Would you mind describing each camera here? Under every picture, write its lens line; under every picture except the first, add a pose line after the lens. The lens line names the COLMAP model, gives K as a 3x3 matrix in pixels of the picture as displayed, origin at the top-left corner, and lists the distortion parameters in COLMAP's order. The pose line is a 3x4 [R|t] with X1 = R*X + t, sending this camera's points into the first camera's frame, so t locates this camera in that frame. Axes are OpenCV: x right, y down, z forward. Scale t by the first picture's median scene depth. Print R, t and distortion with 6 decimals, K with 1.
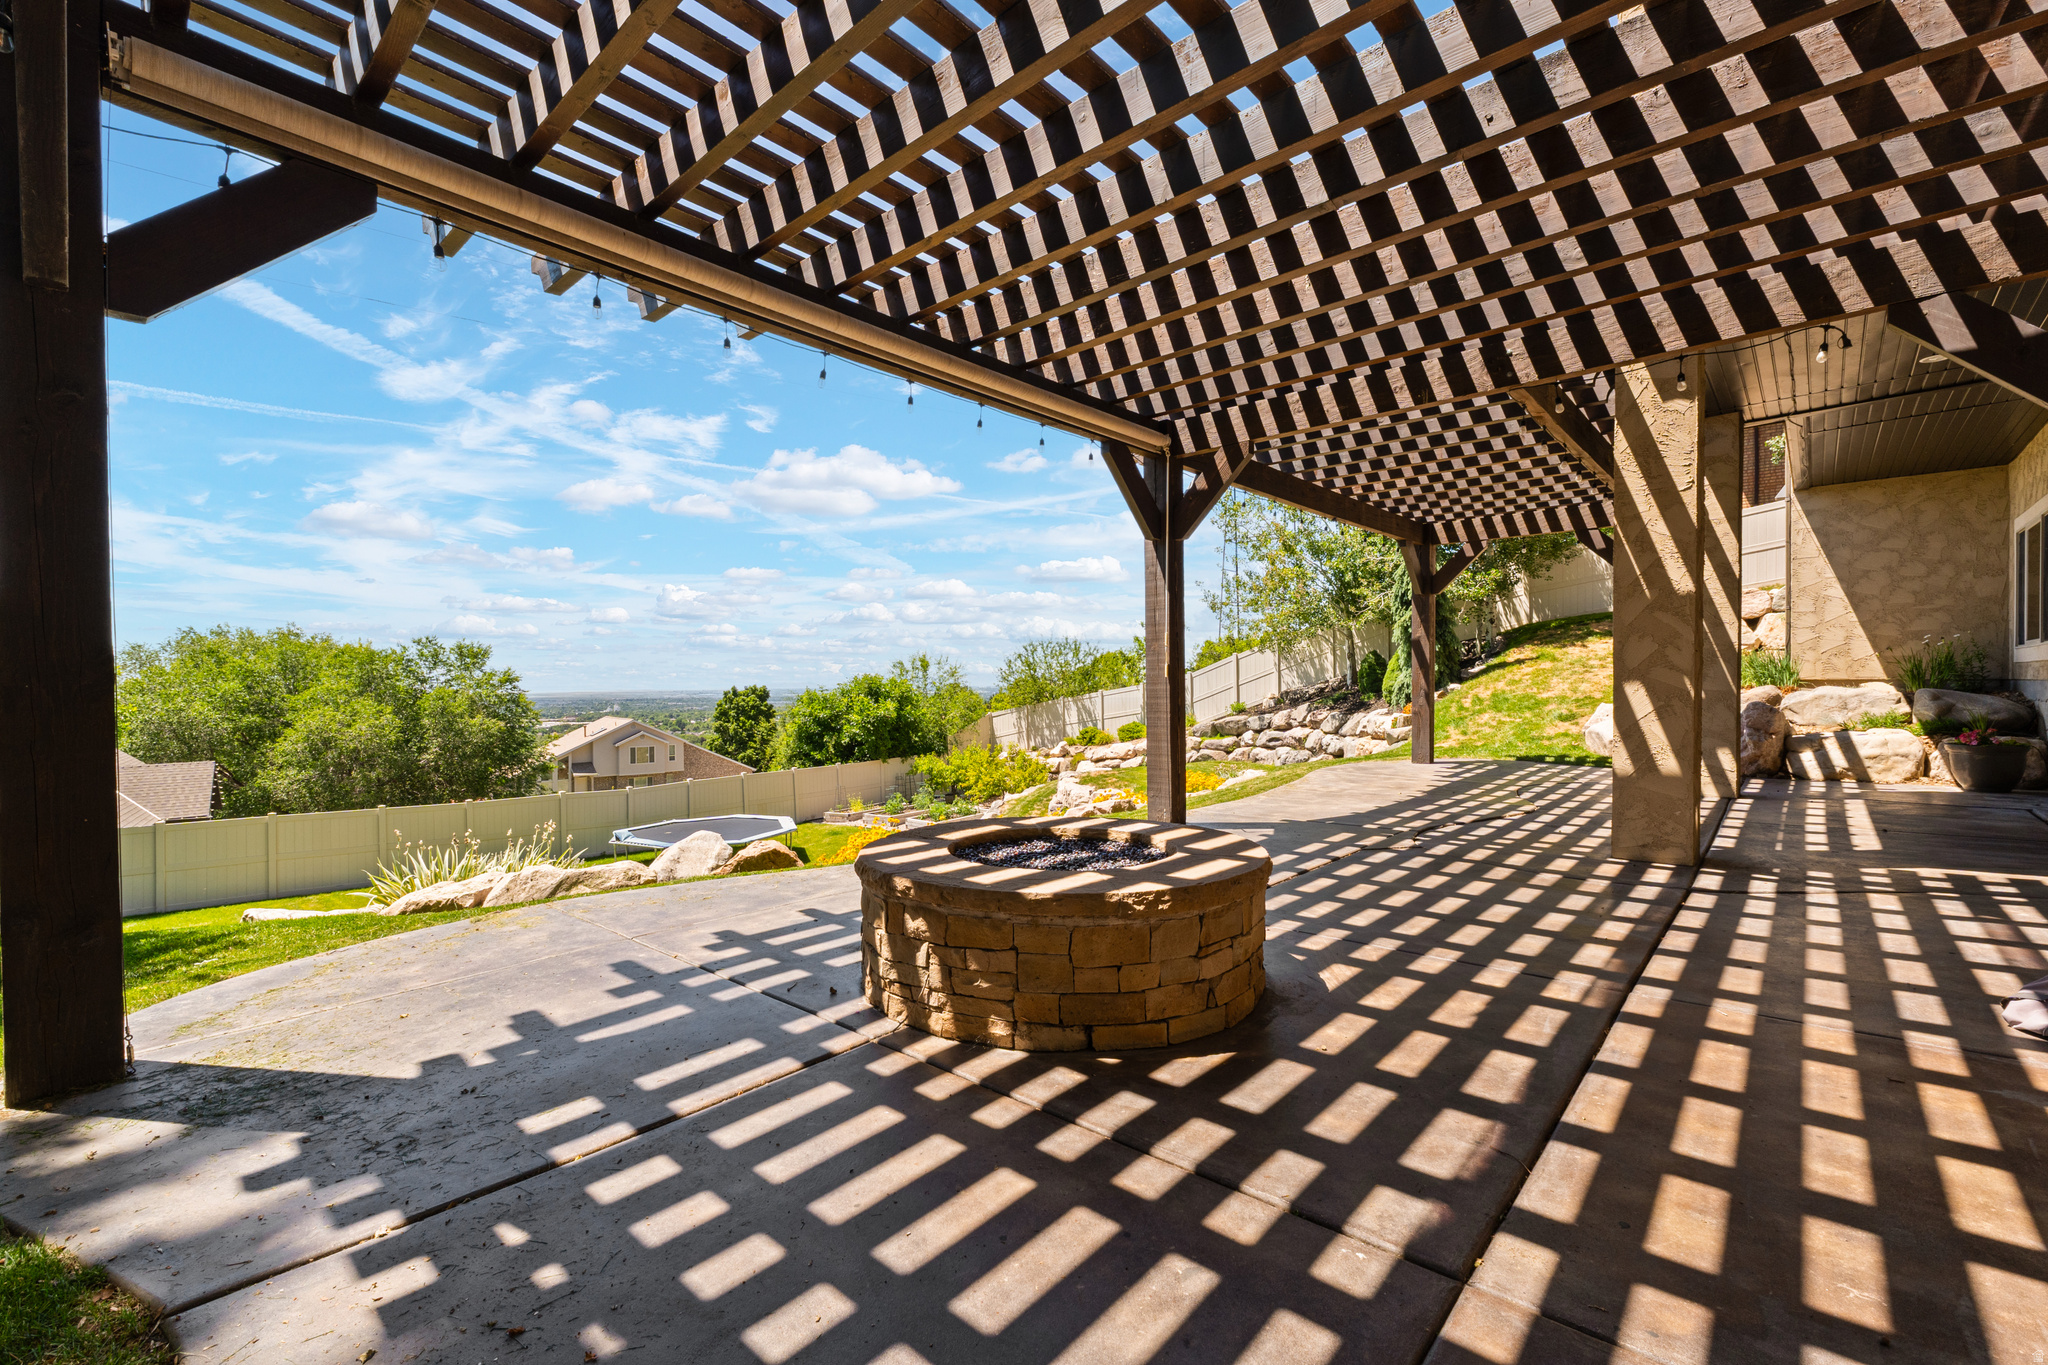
lens RADIAL K [[859.2, 0, 1036.0], [0, 859.2, 684.2], [0, 0, 1]] dist [0.007331, -0.000398]
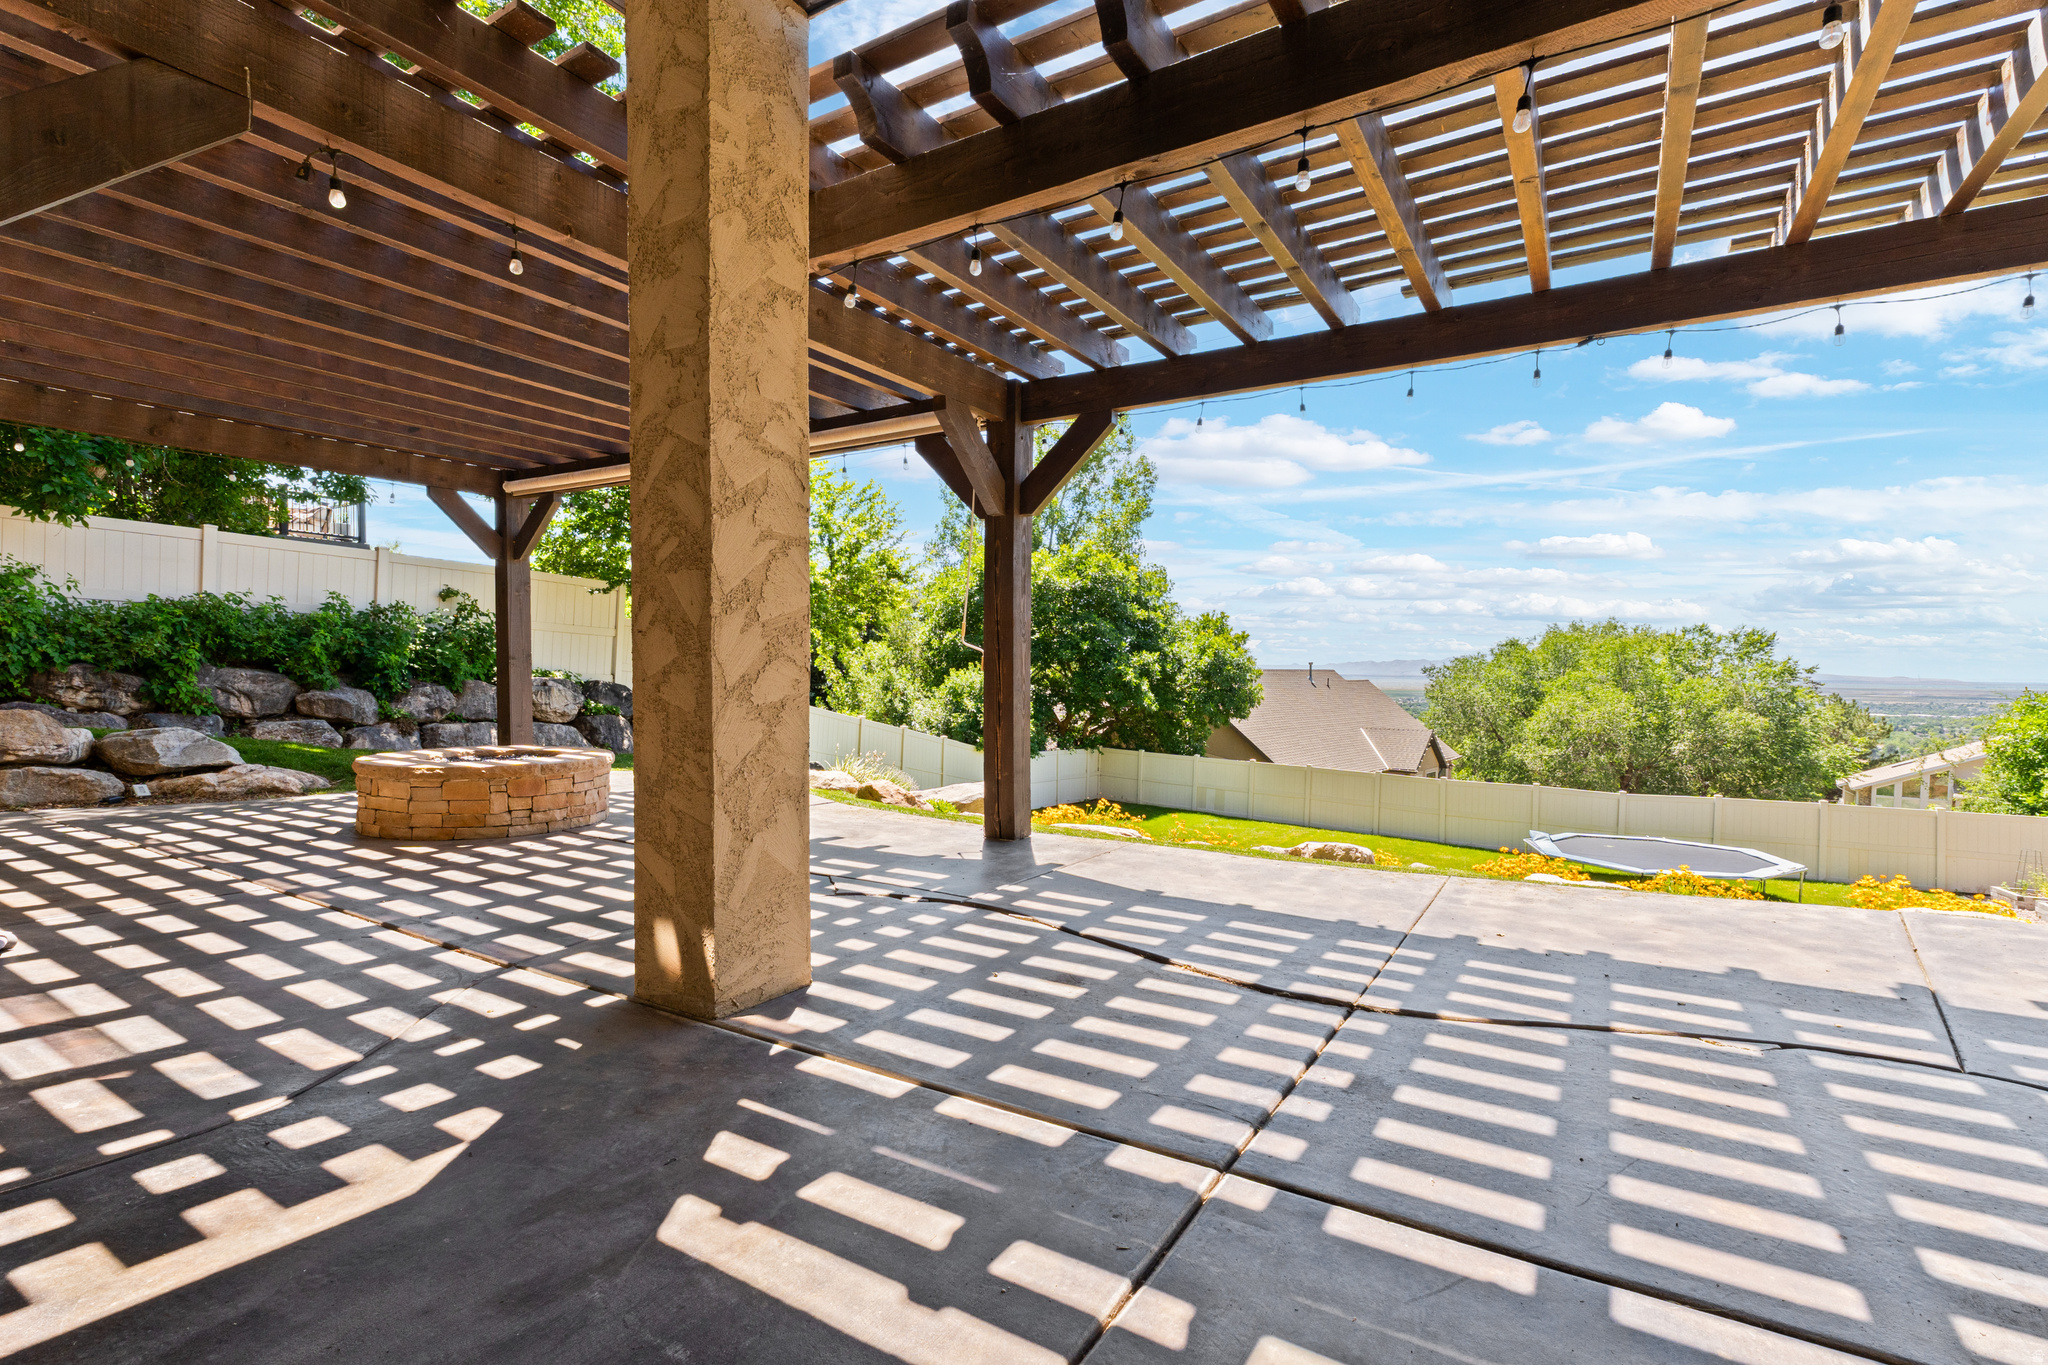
lens RADIAL K [[859.2, 0, 1036.0], [0, 859.2, 684.2], [0, 0, 1]] dist [0.007331, -0.000398]
pose [[0.227298, 0.027749, -0.973430, 0.639177], [-0.016479, 0.999560, 0.024646, -0.008247], [0.973686, 0.010439, 0.227655, 0.506716]]
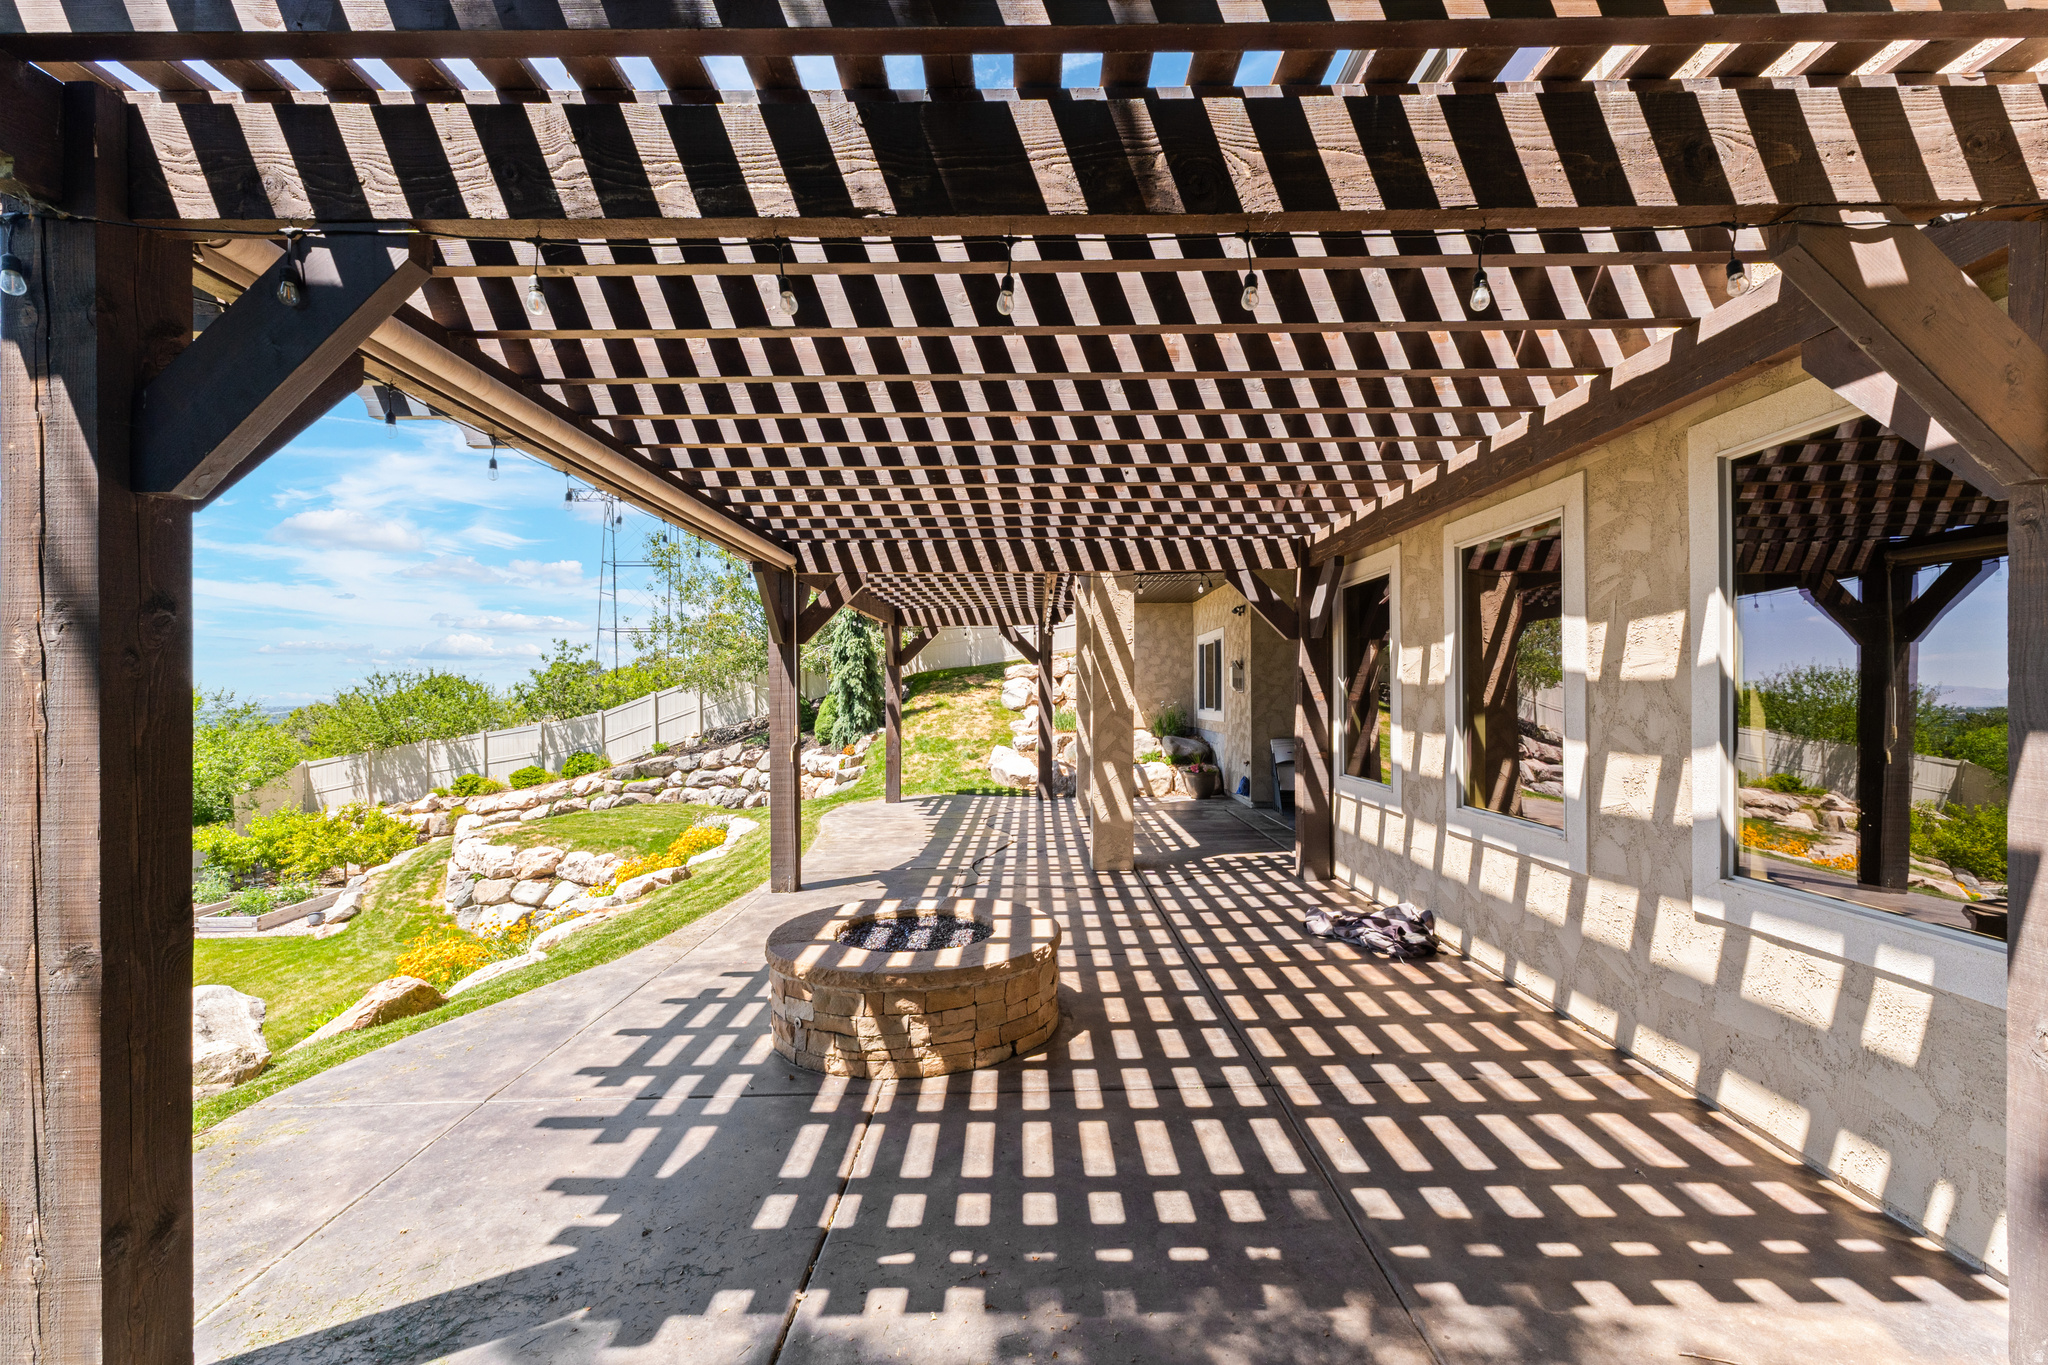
lens RADIAL K [[860.8, 0, 1018.4], [0, 860.8, 674.2], [0, 0, 1]] dist [0.003145, 0.000055]
pose [[0.750062, 0.014706, 0.661203, -0.223995], [0.005546, 0.999578, -0.028524, -0.052723], [-0.661344, 0.025062, 0.749664, -0.045812]]
